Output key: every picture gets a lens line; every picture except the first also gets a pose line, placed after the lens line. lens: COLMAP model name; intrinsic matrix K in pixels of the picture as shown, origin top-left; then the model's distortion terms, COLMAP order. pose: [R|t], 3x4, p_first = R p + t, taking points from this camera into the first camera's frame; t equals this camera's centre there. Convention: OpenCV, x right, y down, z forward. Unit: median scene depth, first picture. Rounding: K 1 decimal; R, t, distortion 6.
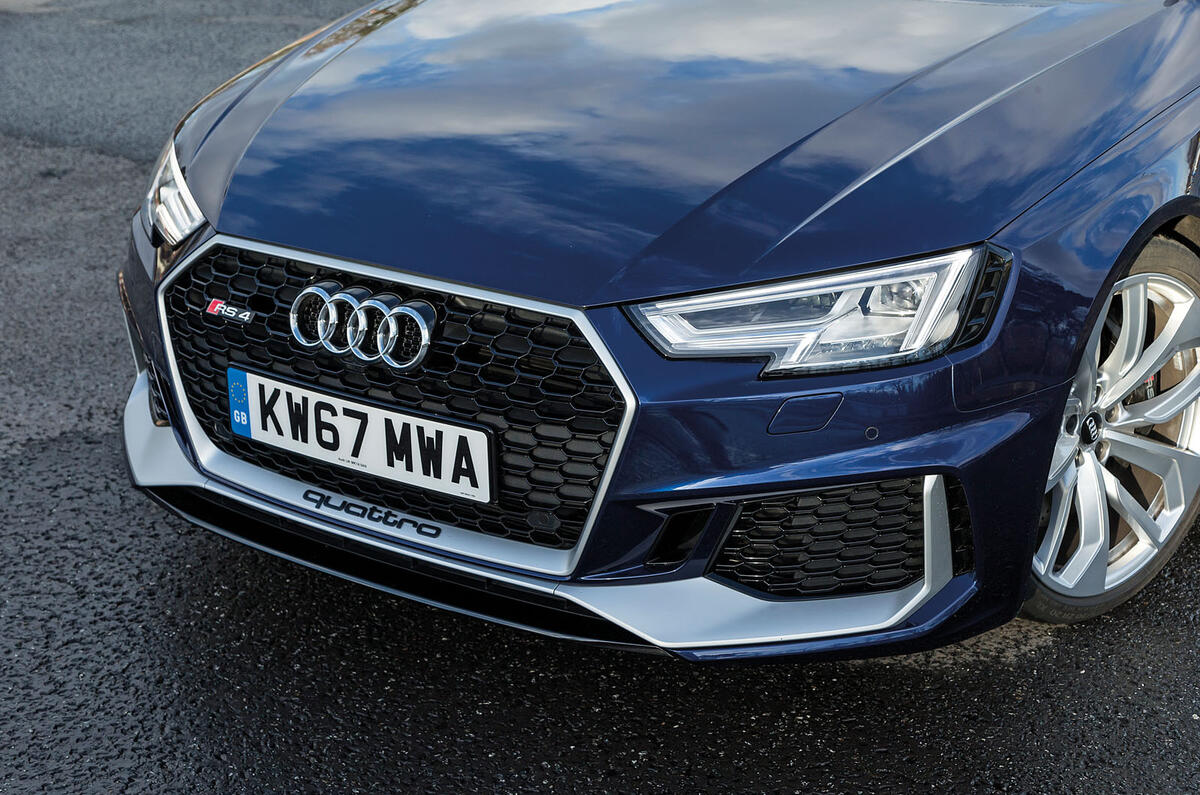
lens RADIAL K [[1976.5, 0, 597.0], [0, 1976.5, 400.2], [0, 0, 1]] dist [0.020306, 0.000000]
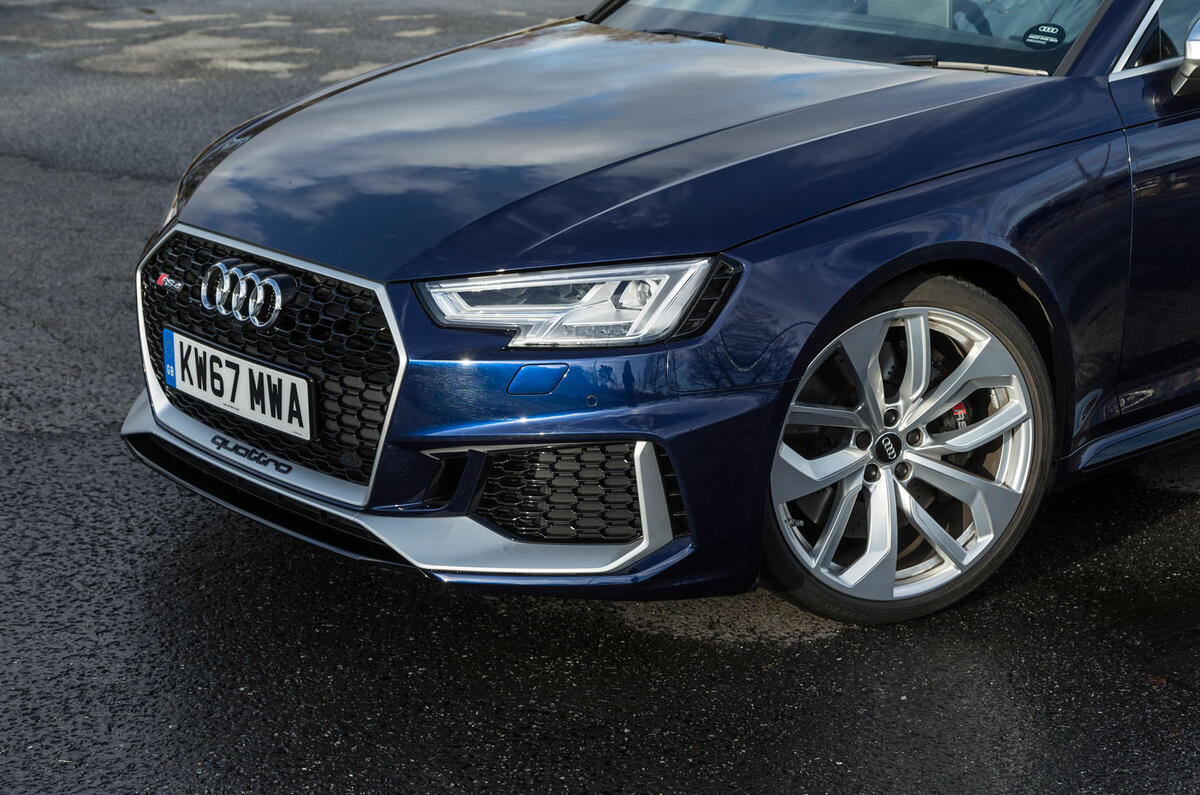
lens RADIAL K [[2408.1, 0, 599.4], [0, 2408.1, 400.5], [0, 0, 1]] dist [-0.015787, 0.000000]
pose [[0.959445, 0.081533, -0.269847, 0.491018], [-0.106065, 0.991327, -0.077591, 0.118079], [0.261181, 0.103065, 0.959772, -0.361626]]
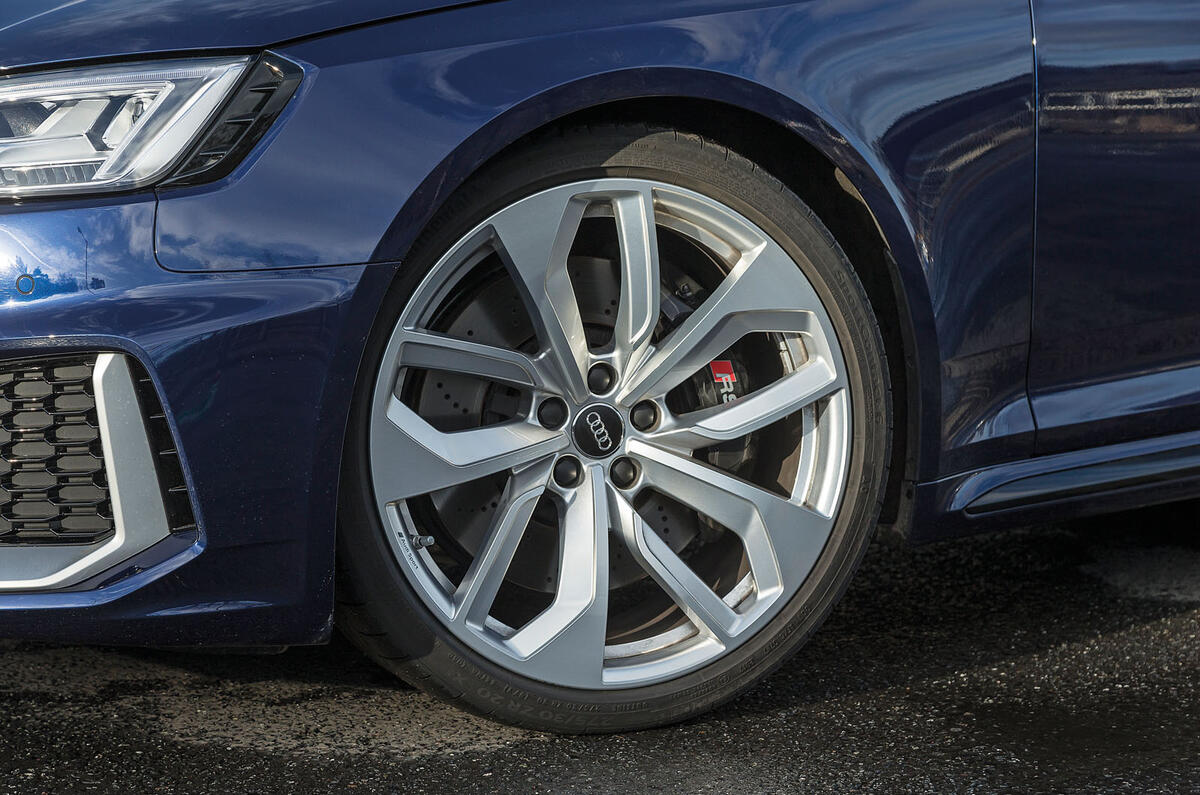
lens RADIAL K [[2895.1, 0, 602.5], [0, 2895.1, 391.9], [0, 0, 1]] dist [0.008566, 0.000000]
pose [[0.941420, 0.045688, -0.334127, 0.614945], [-0.126912, 0.965941, -0.225500, 0.234639], [0.312444, 0.254695, 0.915155, 0.130473]]
